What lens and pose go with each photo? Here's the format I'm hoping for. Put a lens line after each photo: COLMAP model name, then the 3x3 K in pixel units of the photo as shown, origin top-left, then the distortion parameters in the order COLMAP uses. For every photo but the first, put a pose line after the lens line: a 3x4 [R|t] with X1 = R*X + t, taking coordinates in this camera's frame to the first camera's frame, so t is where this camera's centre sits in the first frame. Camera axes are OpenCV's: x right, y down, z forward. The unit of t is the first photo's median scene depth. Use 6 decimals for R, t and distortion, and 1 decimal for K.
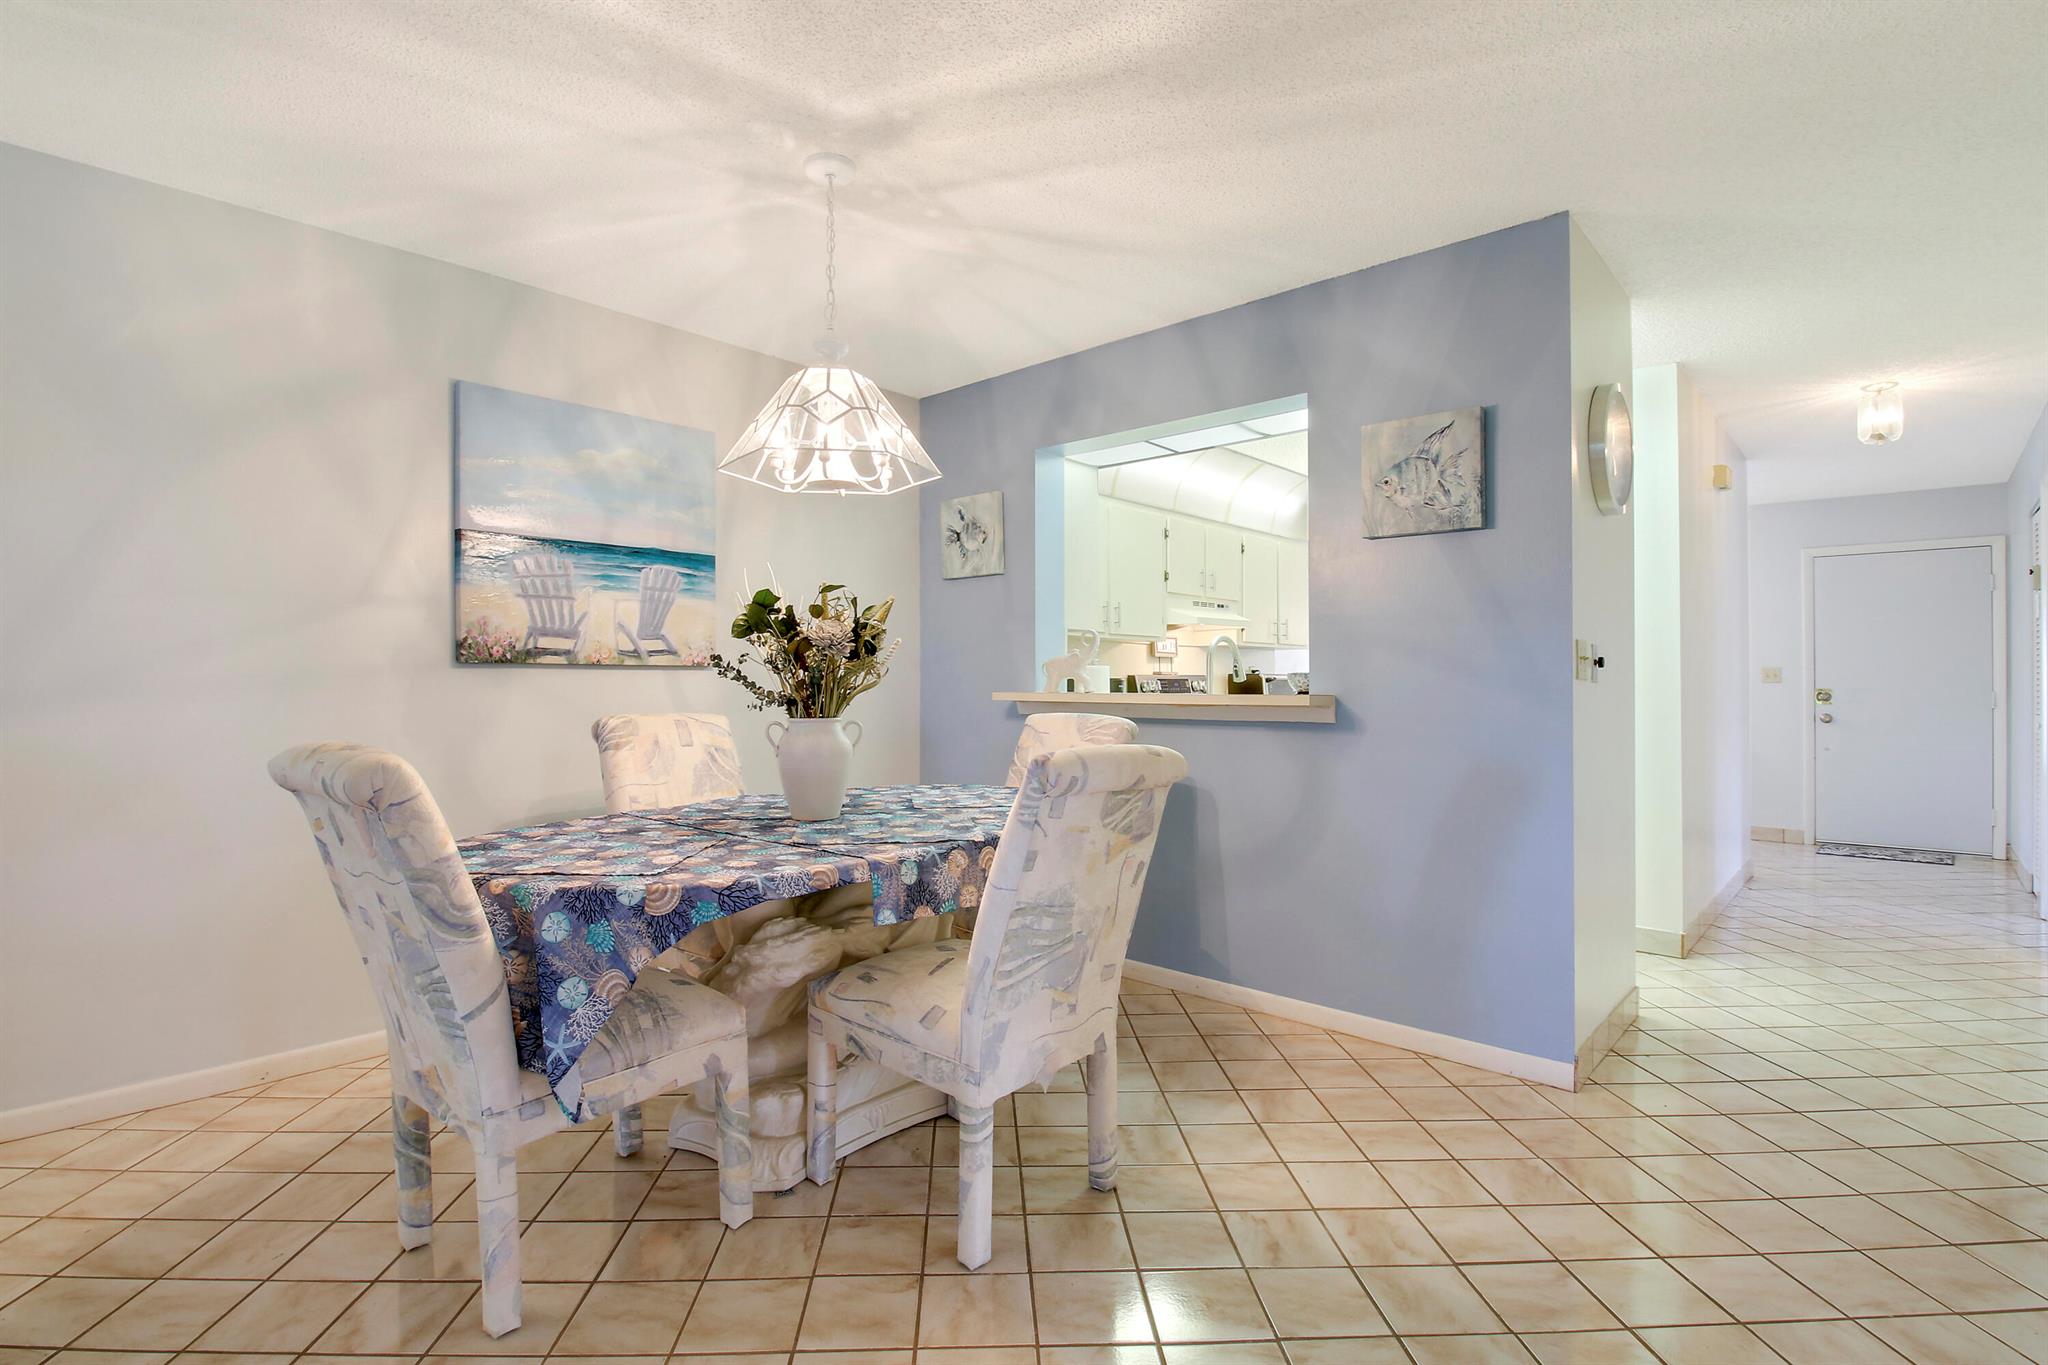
lens RADIAL K [[957.5, 0, 1011.8], [0, 957.5, 674.4], [0, 0, 1]] dist [-0.002749, -0.008483]
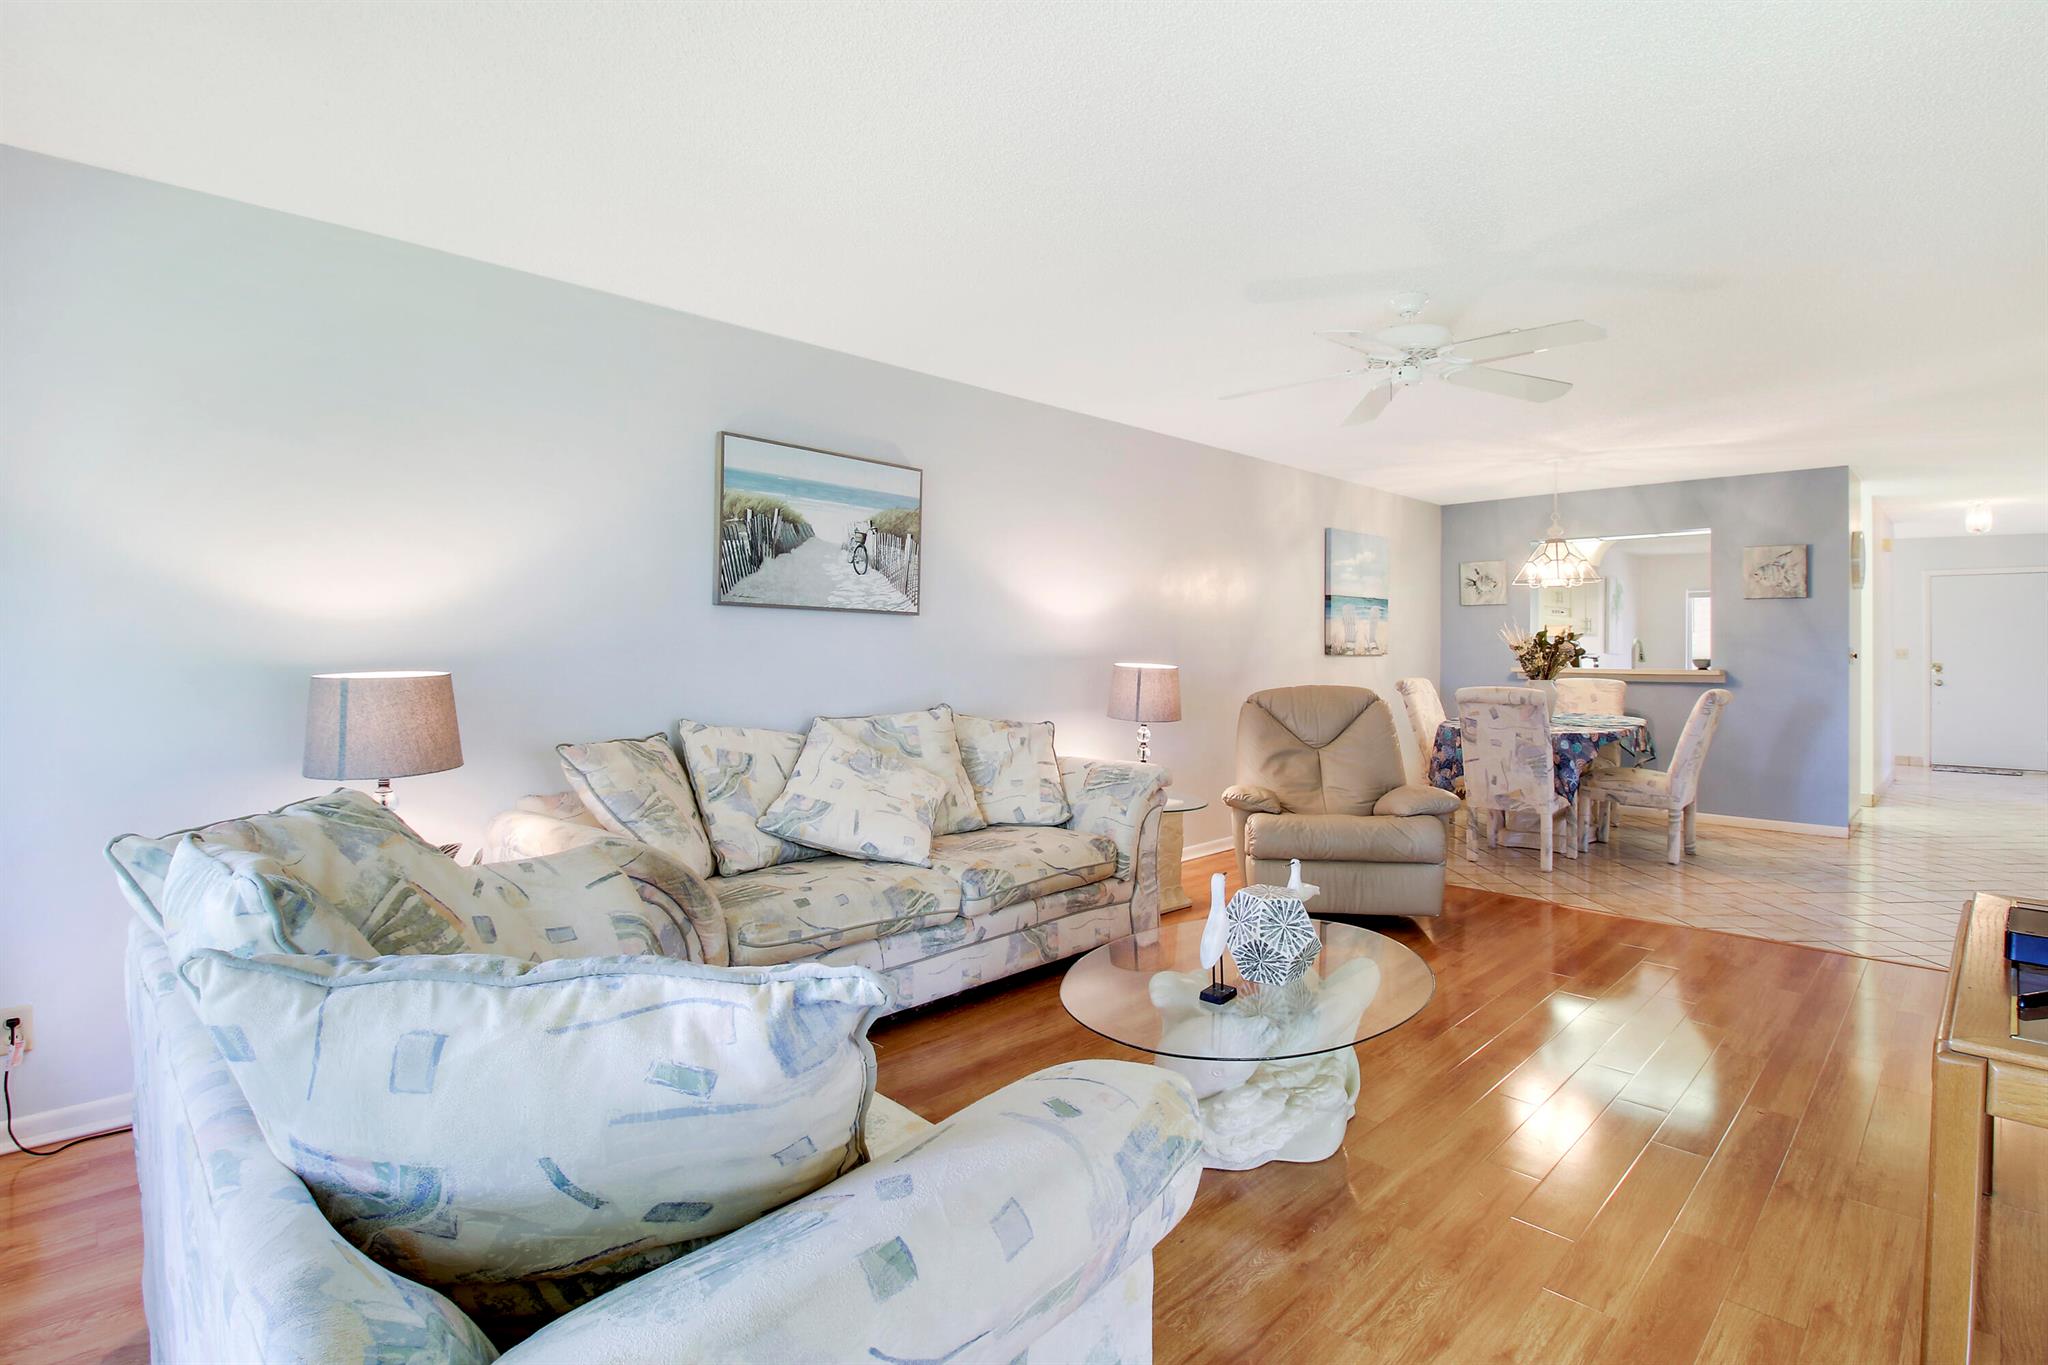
lens RADIAL K [[957.5, 0, 1039.9], [0, 957.5, 647.0], [0, 0, 1]] dist [-0.002749, -0.008483]
pose [[0.999501, 0.001364, -0.031567, -1.110693], [-0.001100, 0.999964, 0.008357, -0.045500], [0.031577, -0.008318, 0.999467, -1.170512]]
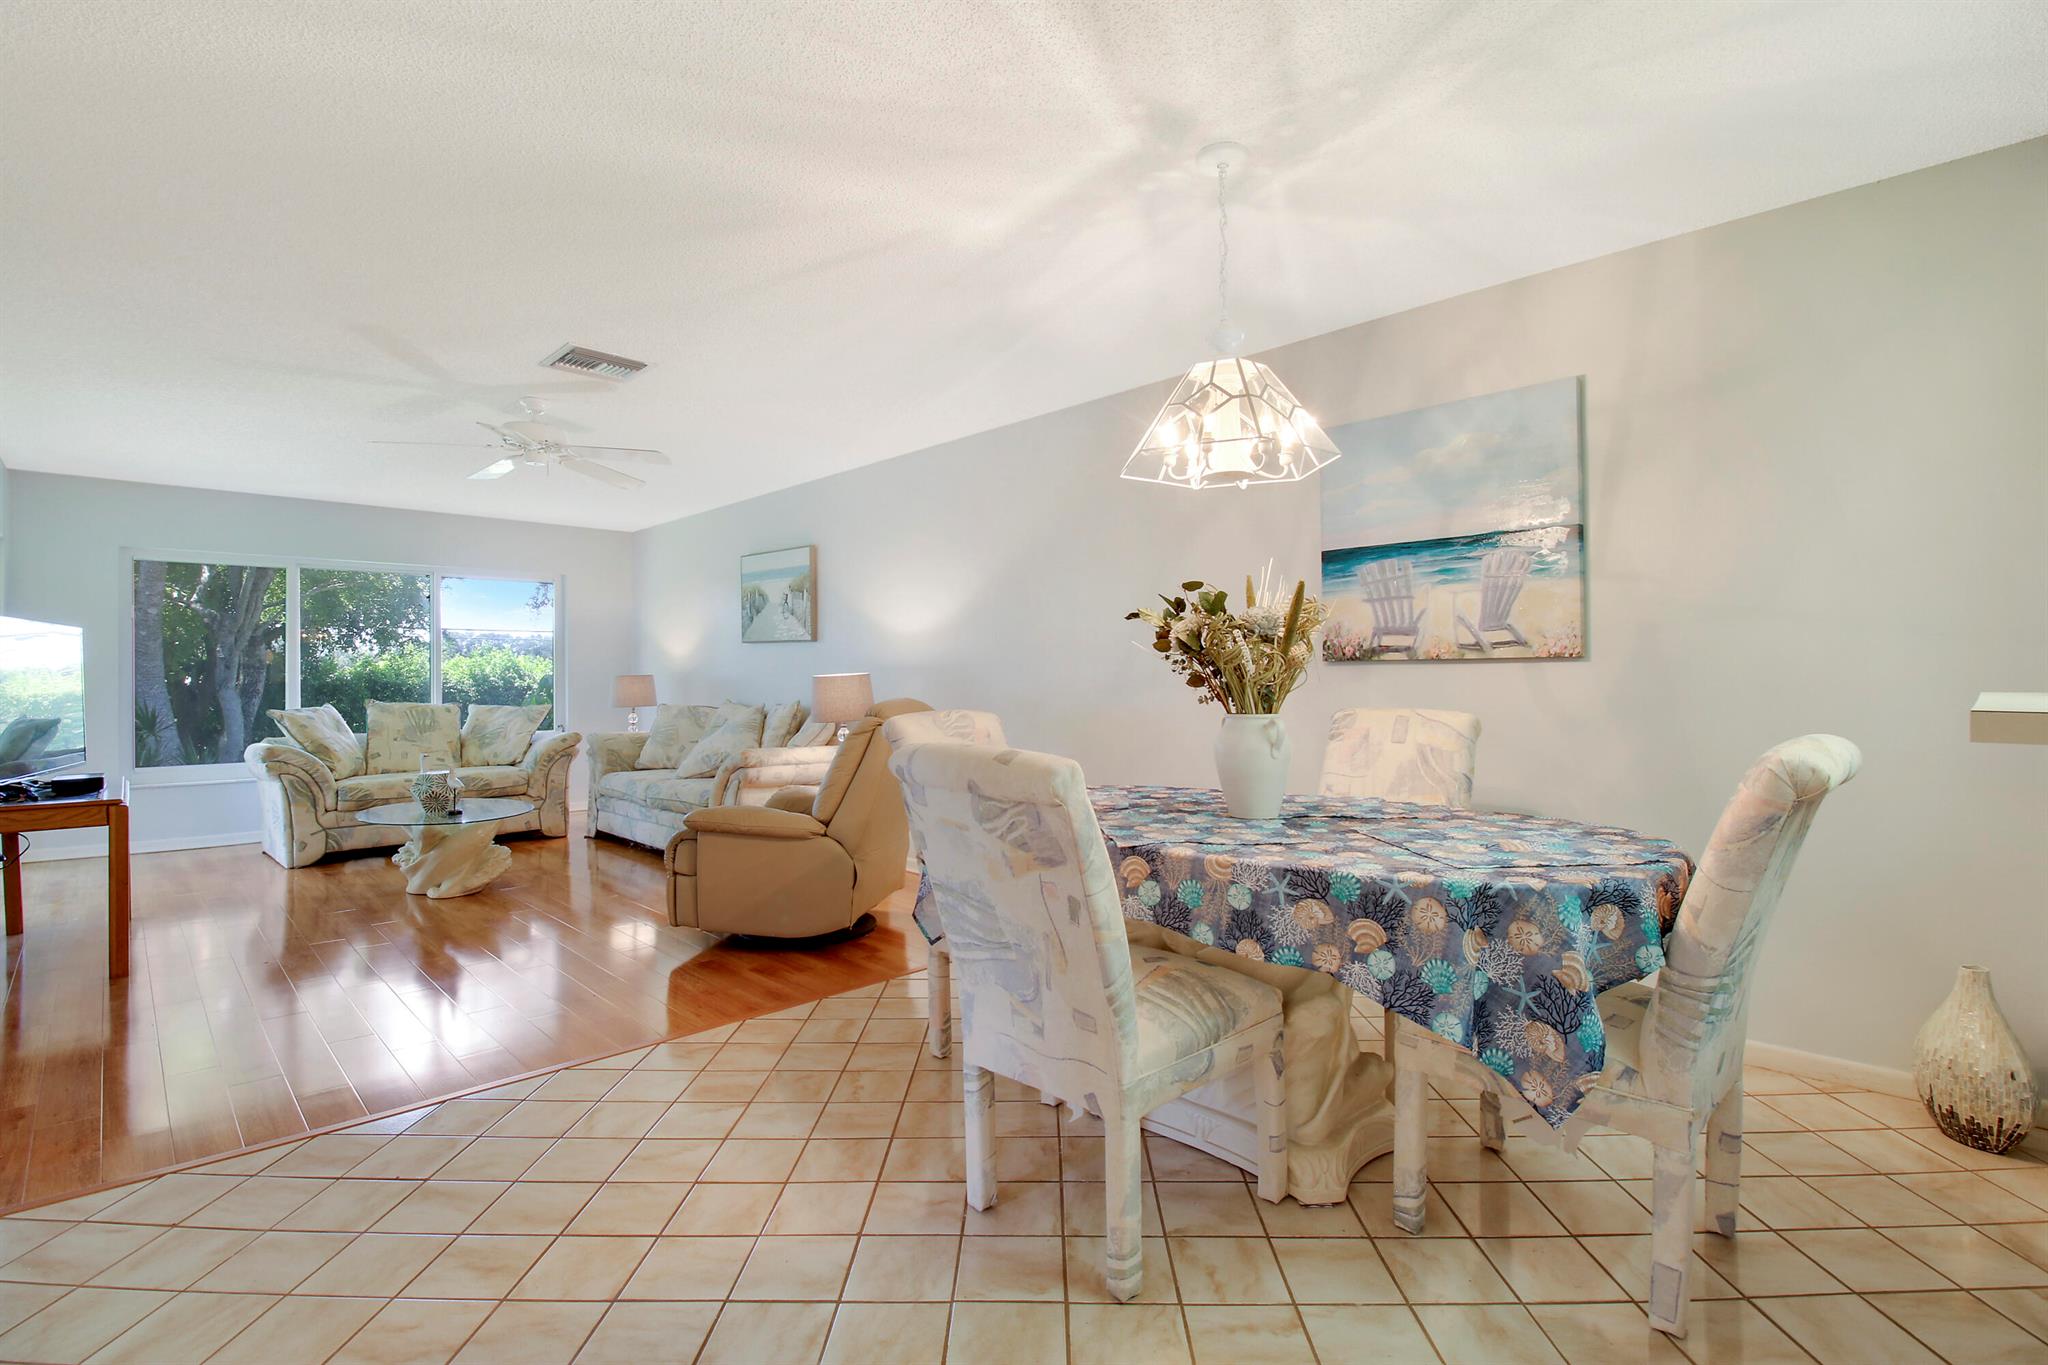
lens RADIAL K [[957.5, 0, 1041.8], [0, 957.5, 670.7], [0, 0, 1]] dist [-0.002749, -0.008483]
pose [[-0.034726, -0.009665, -0.999350, 0.610233], [0.011862, 0.999879, -0.010082, 0.007139], [0.999326, -0.012204, -0.034607, 0.642075]]
